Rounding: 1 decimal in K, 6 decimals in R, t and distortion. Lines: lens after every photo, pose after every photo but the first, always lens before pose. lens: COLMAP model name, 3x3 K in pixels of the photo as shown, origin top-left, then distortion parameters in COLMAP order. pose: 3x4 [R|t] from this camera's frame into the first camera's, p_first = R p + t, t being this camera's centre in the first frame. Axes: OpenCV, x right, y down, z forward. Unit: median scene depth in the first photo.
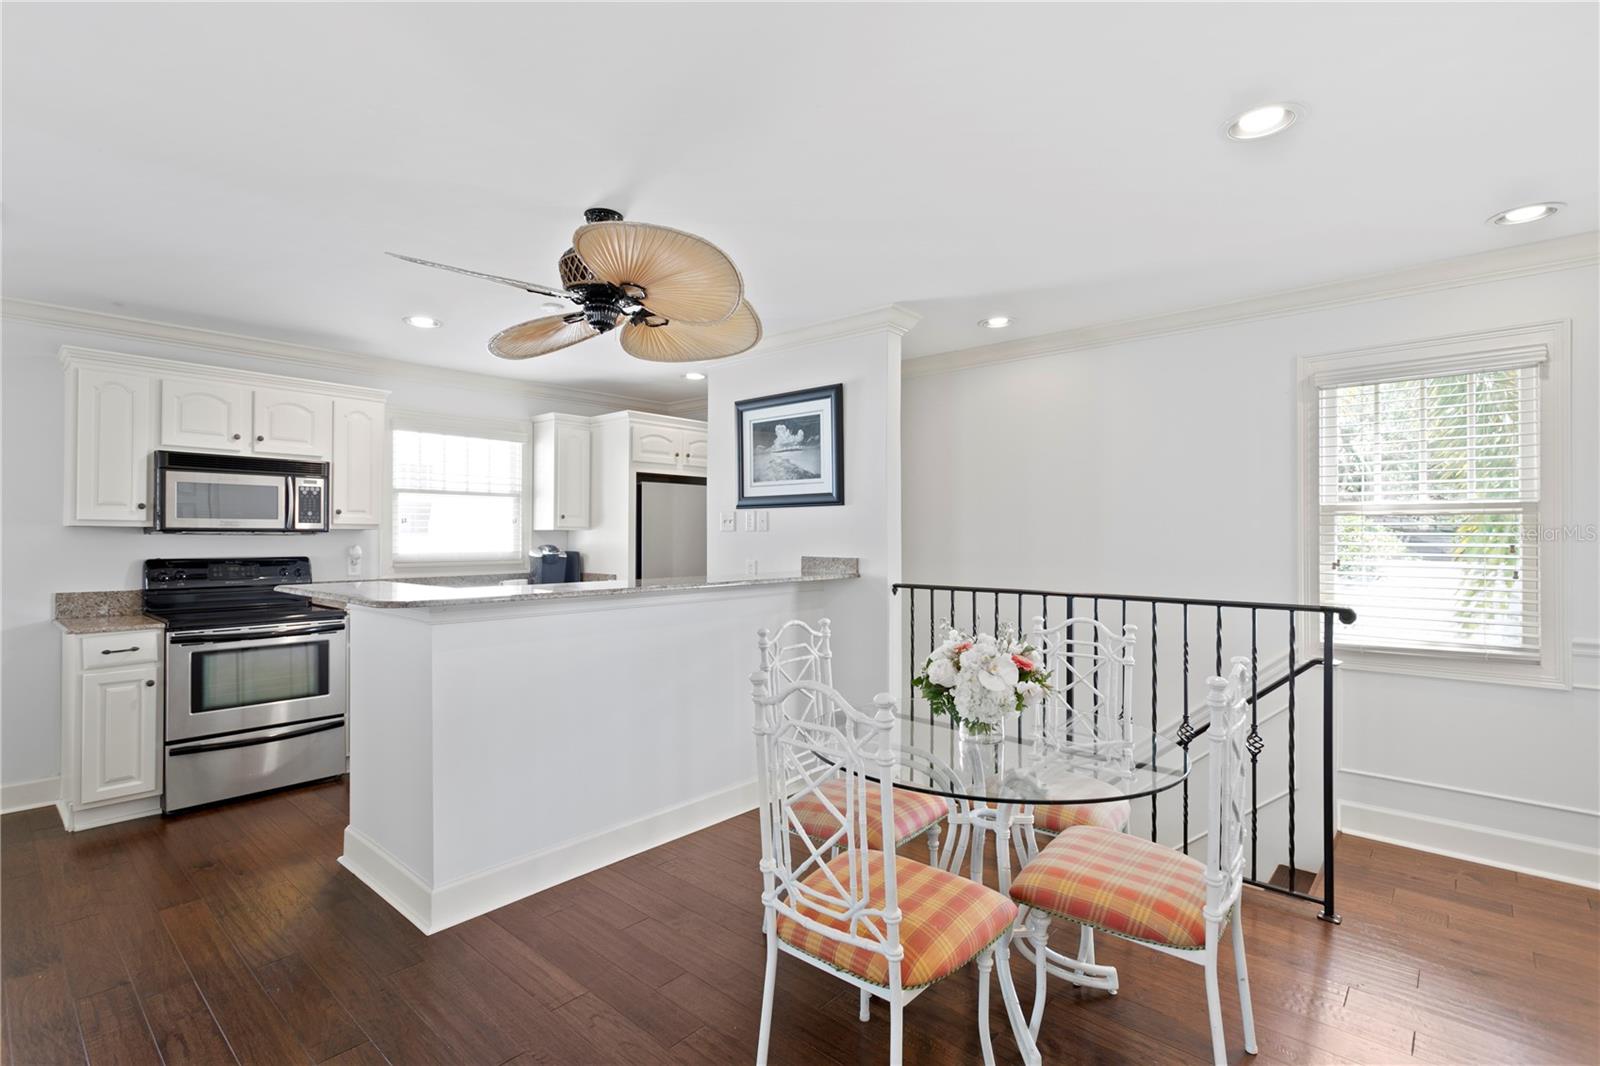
lens RADIAL K [[766.5, 0, 790.3], [0, 766.5, 531.9], [0, 0, 1]] dist [0.010305, 0.001265]
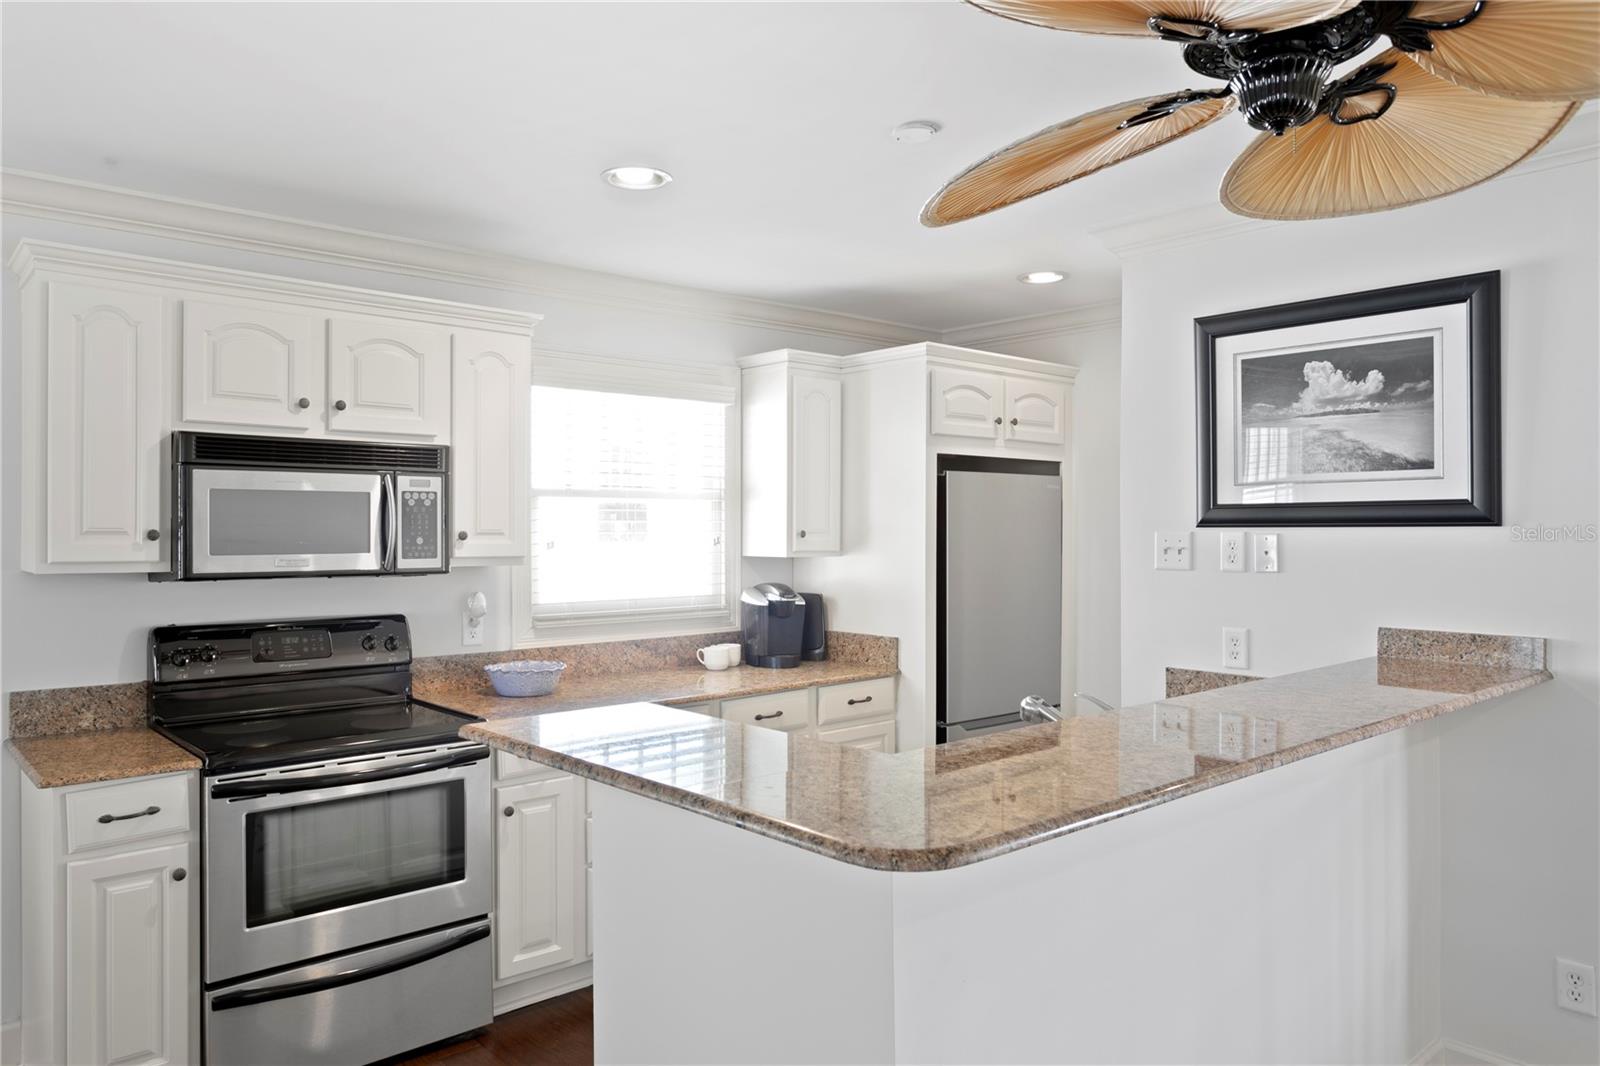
lens RADIAL K [[1100.9, 0, 798.7], [0, 1100.9, 532.3], [0, 0, 1]] dist [0.000546, 0.003953]
pose [[0.994087, -0.002624, -0.108556, -0.278055], [0.003499, 0.999963, 0.007872, -0.036059], [0.108531, -0.008205, 0.994059, 0.256457]]
